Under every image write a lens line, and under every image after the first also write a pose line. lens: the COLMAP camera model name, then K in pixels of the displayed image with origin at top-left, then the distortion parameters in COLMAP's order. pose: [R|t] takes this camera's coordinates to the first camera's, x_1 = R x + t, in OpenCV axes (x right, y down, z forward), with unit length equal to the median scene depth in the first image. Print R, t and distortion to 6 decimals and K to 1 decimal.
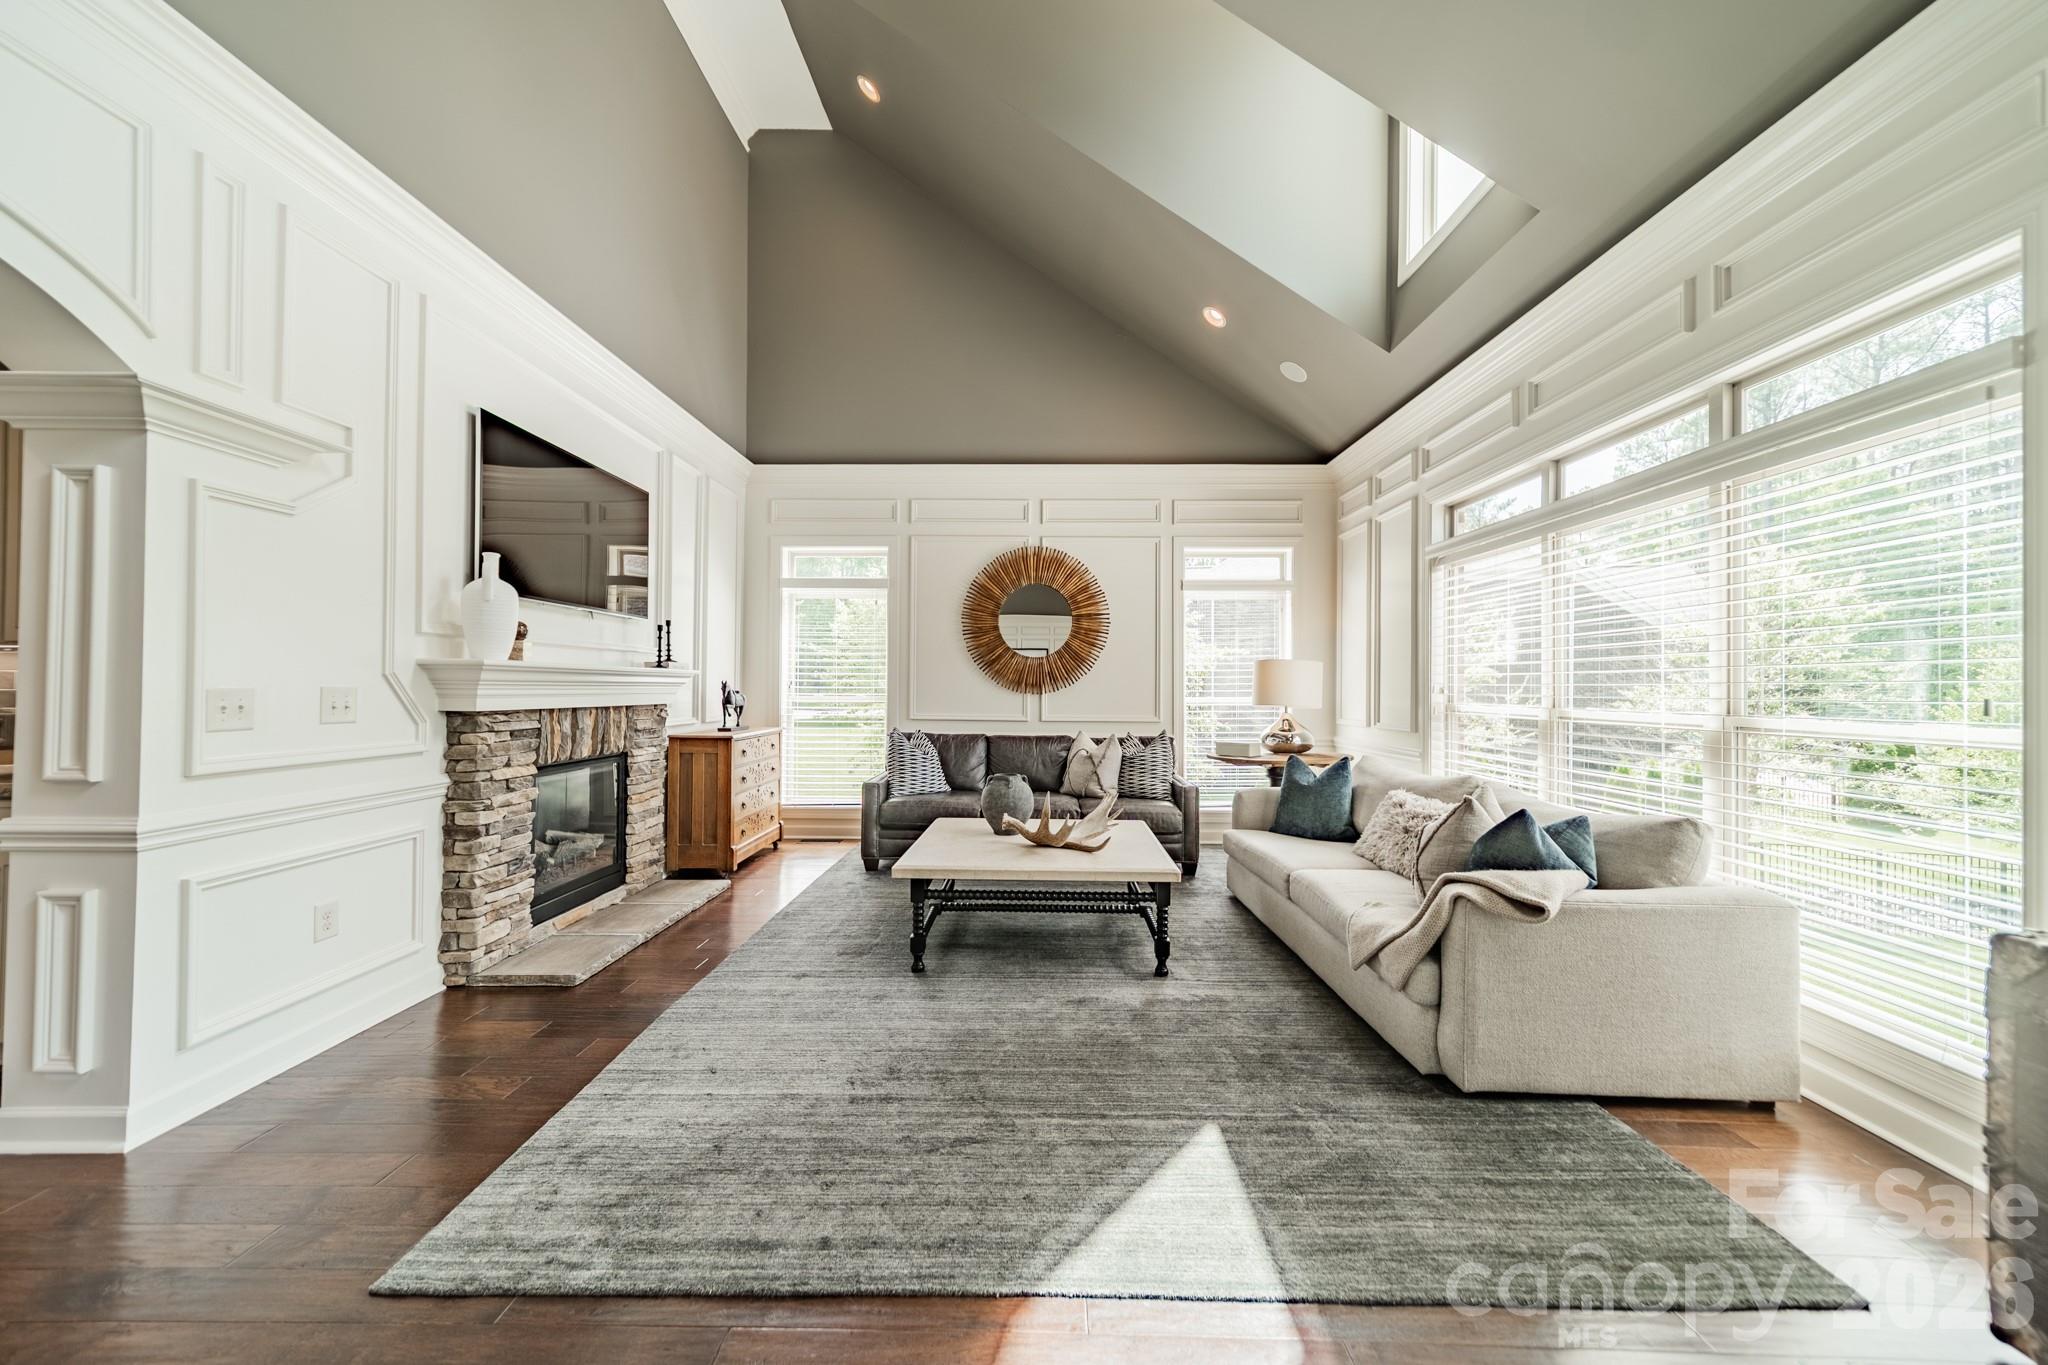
lens RADIAL K [[732.0, 0, 1027.1], [0, 732.0, 682.5], [0, 0, 1]] dist [0.009660, -0.000063]
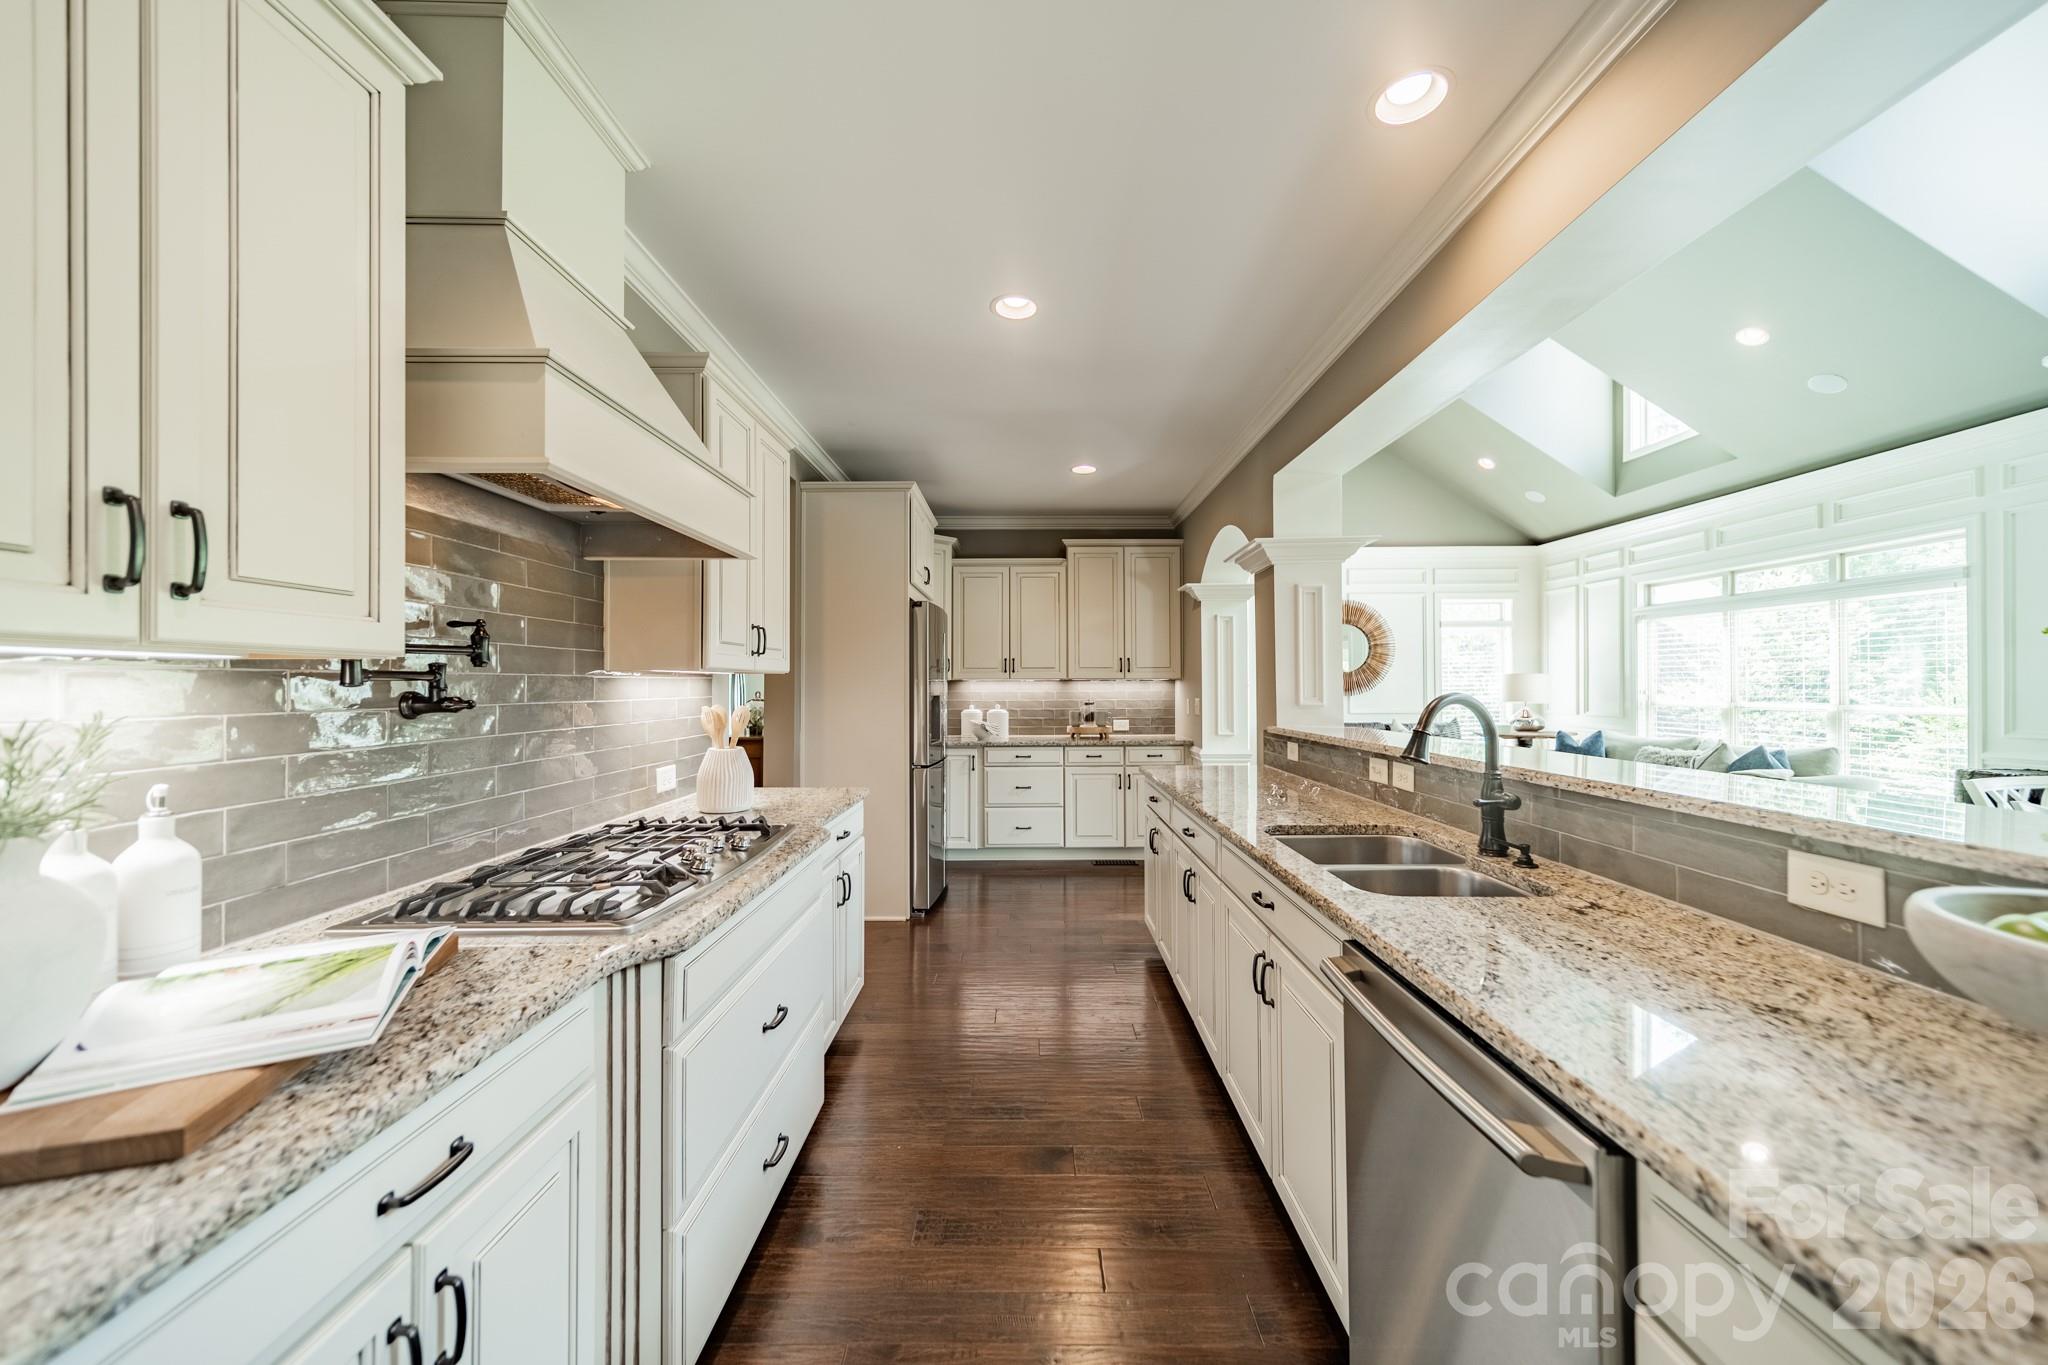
lens RADIAL K [[732.0, 0, 1027.1], [0, 732.0, 682.5], [0, 0, 1]] dist [0.009660, -0.000063]
pose [[0.999906, -0.005587, 0.012548, -0.719148], [0.005558, 0.999982, 0.002372, -0.019969], [-0.012561, -0.002302, 0.999918, -0.564002]]
